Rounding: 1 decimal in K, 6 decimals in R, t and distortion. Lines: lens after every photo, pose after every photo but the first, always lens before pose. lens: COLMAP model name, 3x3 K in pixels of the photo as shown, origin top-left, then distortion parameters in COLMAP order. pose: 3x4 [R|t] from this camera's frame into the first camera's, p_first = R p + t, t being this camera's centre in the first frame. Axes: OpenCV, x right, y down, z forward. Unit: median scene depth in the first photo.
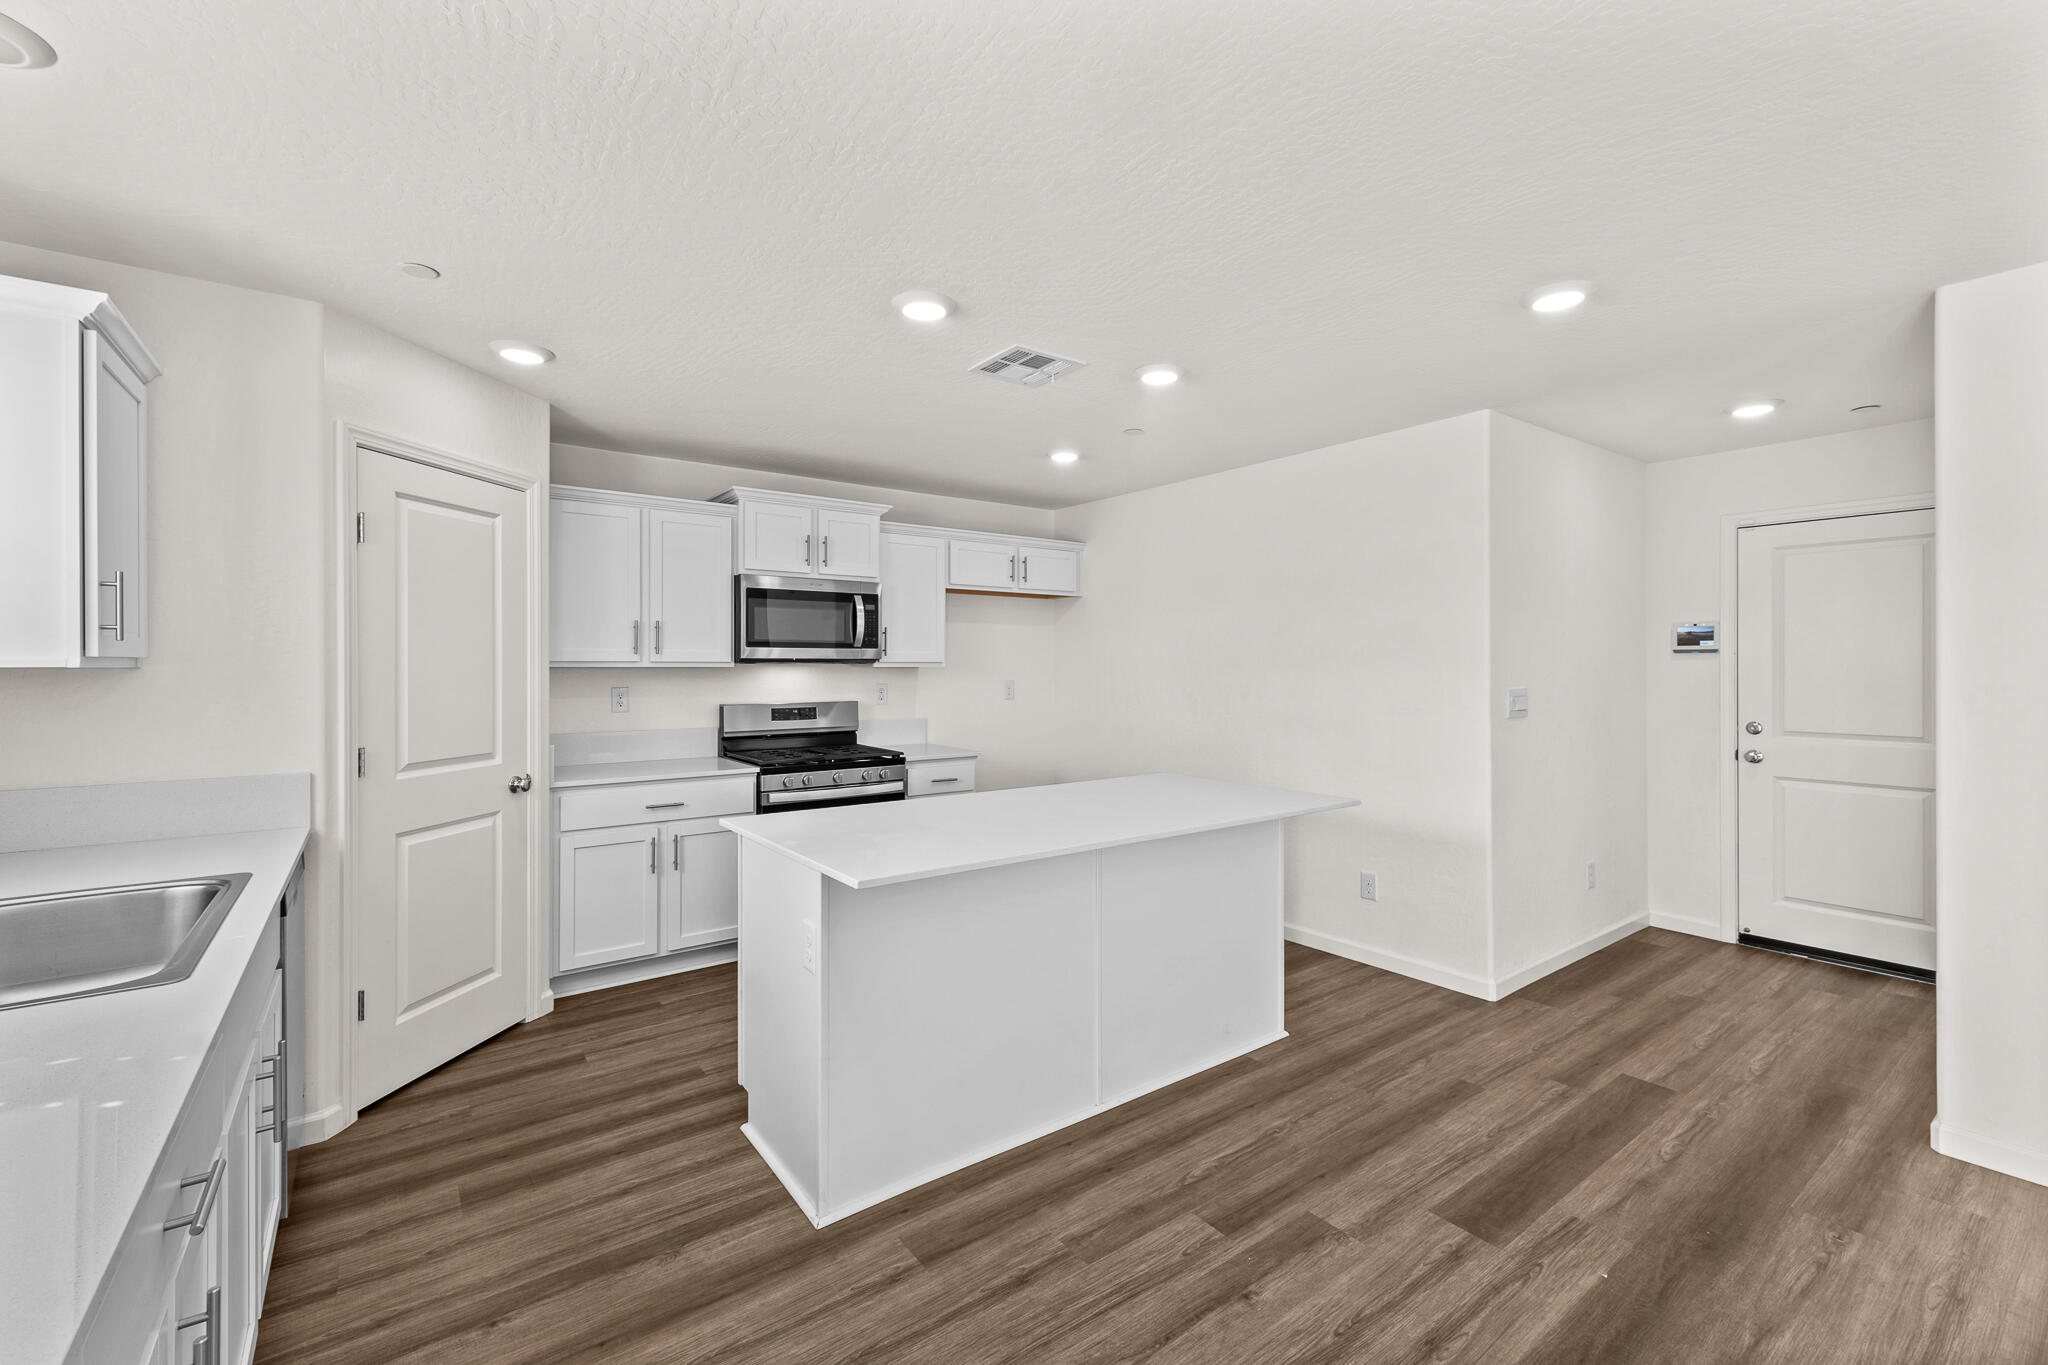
lens RADIAL K [[870.3, 0, 1019.8], [0, 870.3, 664.9], [0, 0, 1]] dist [0.008190, -0.000161]
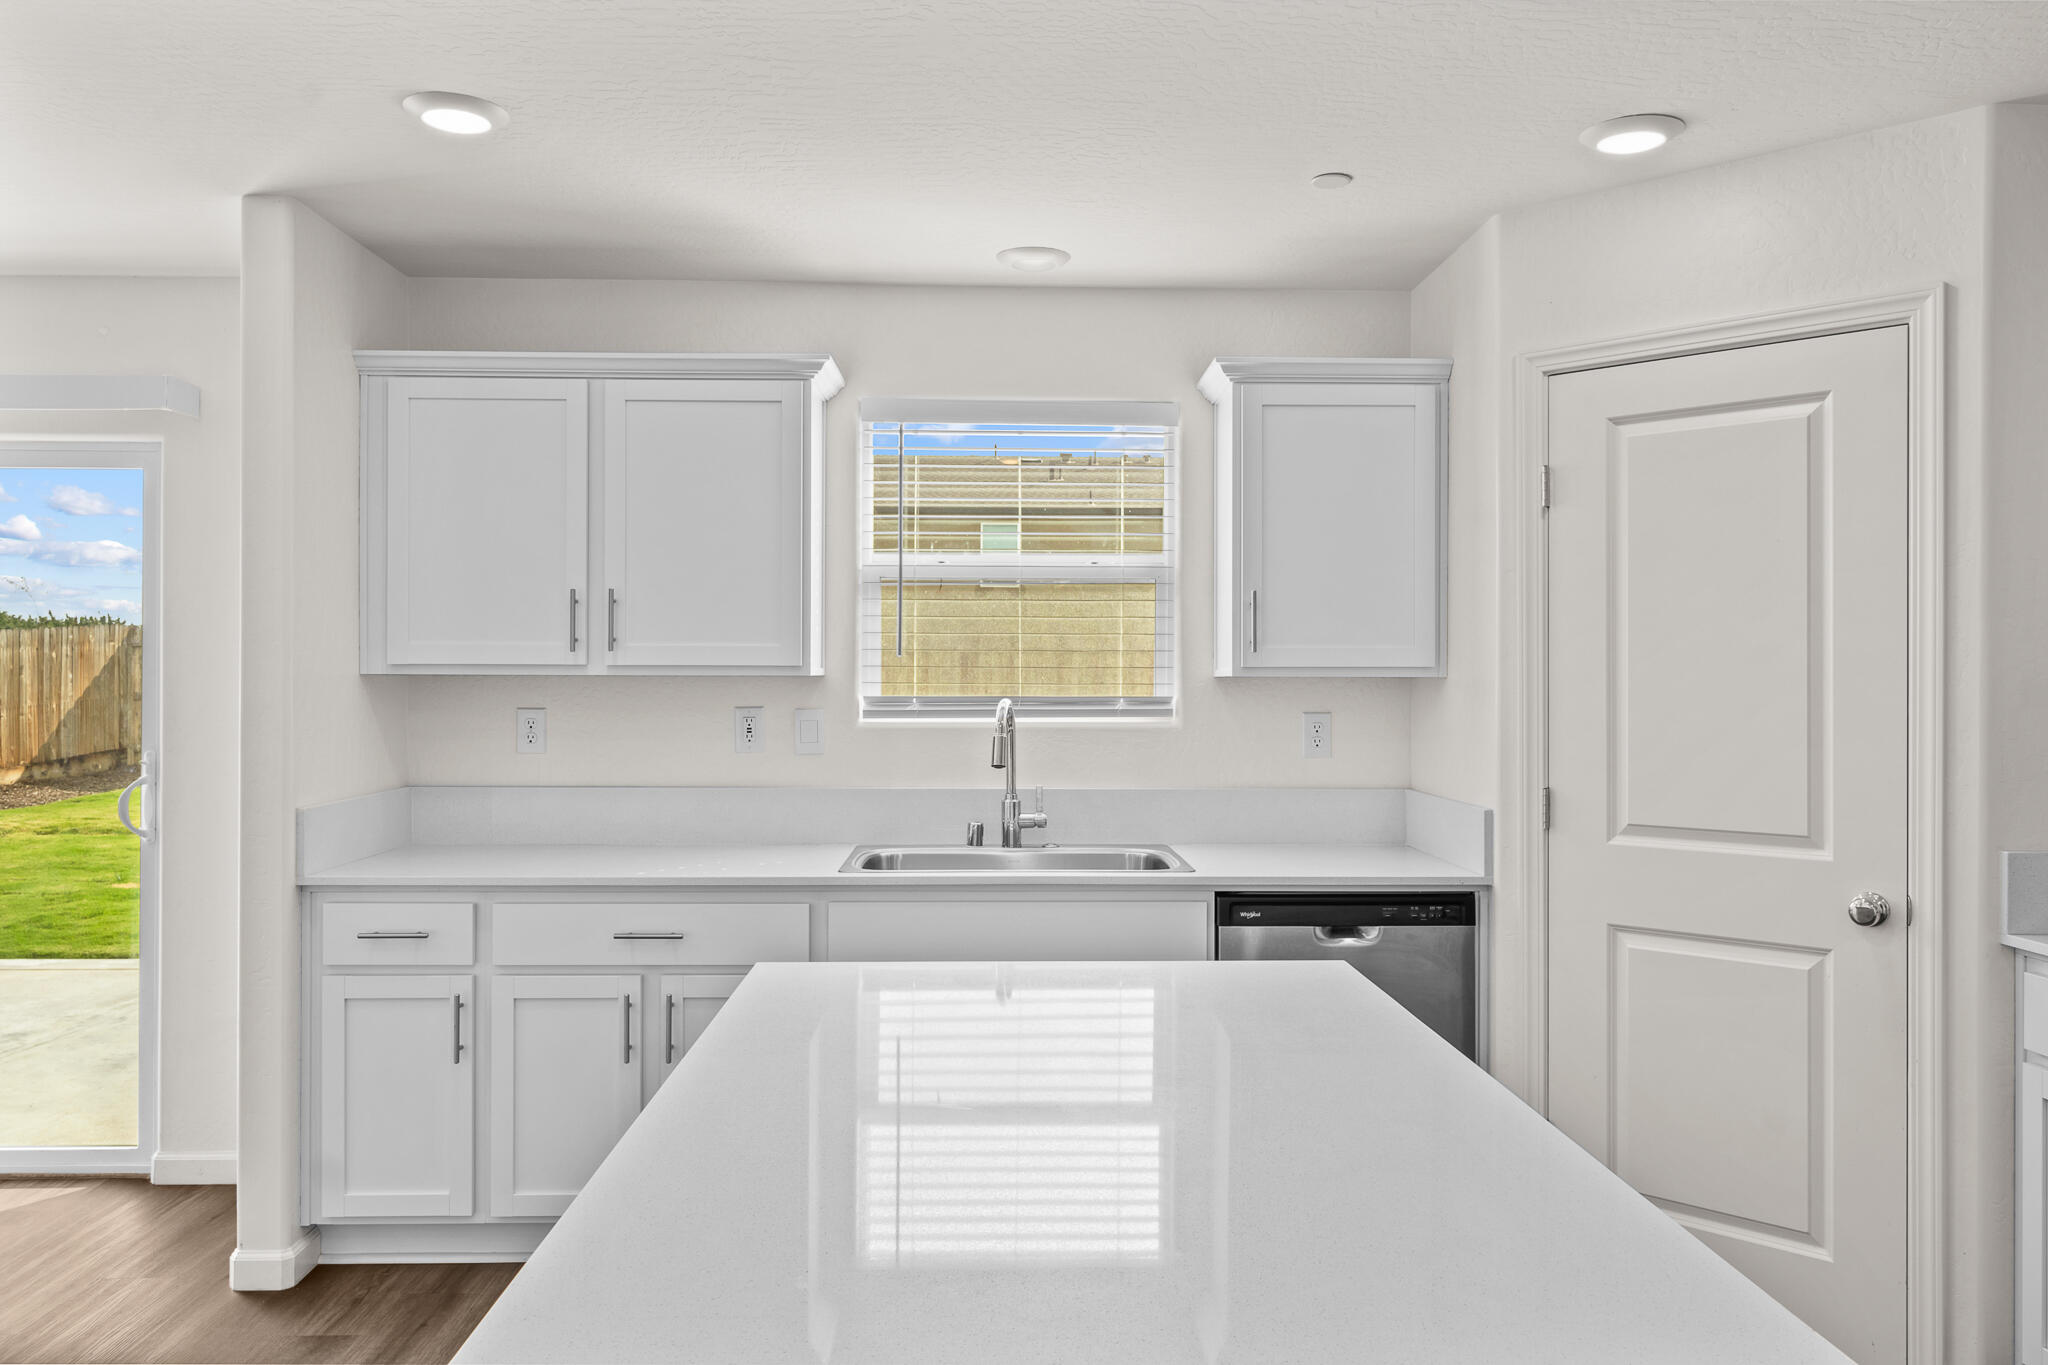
lens RADIAL K [[1487.1, 0, 1027.5], [0, 1487.1, 687.6], [0, 0, 1]] dist [0.025196, 0.002967]
pose [[-0.565282, 0.007298, -0.824865, 0.434752], [0.000606, 0.999964, 0.008432, 0.000078], [0.824897, 0.004267, -0.565266, 1.127377]]
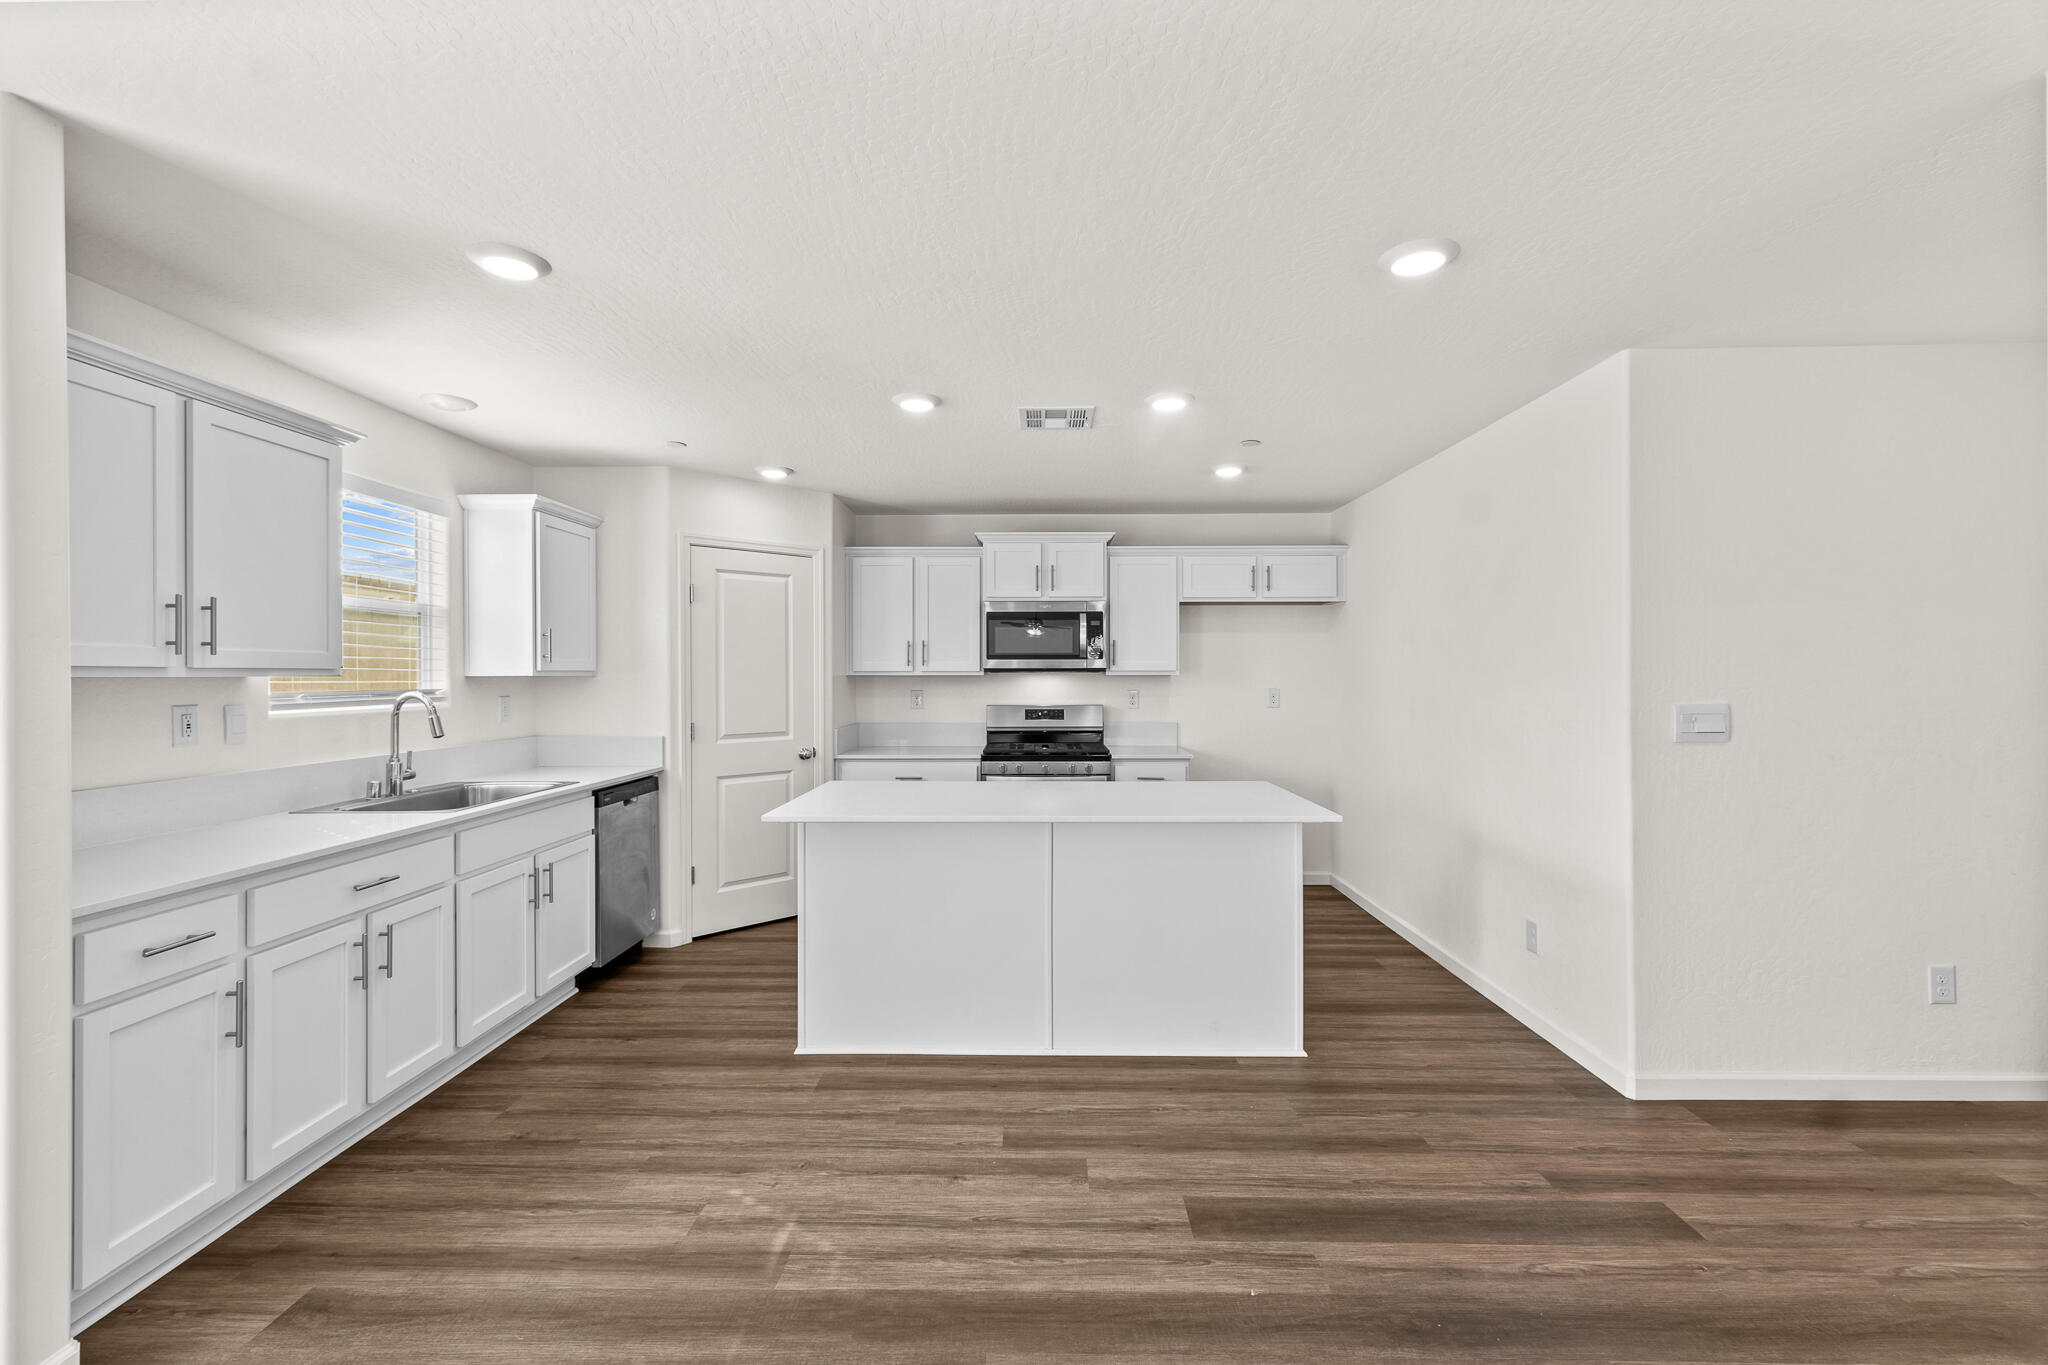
lens RADIAL K [[870.3, 0, 1016.7], [0, 870.3, 677.3], [0, 0, 1]] dist [0.008190, -0.000161]
pose [[0.793713, 0.002236, -0.608288, 0.644359], [0.001841, 0.999980, 0.006079, -0.002889], [0.608289, -0.005945, 0.793693, 0.036509]]
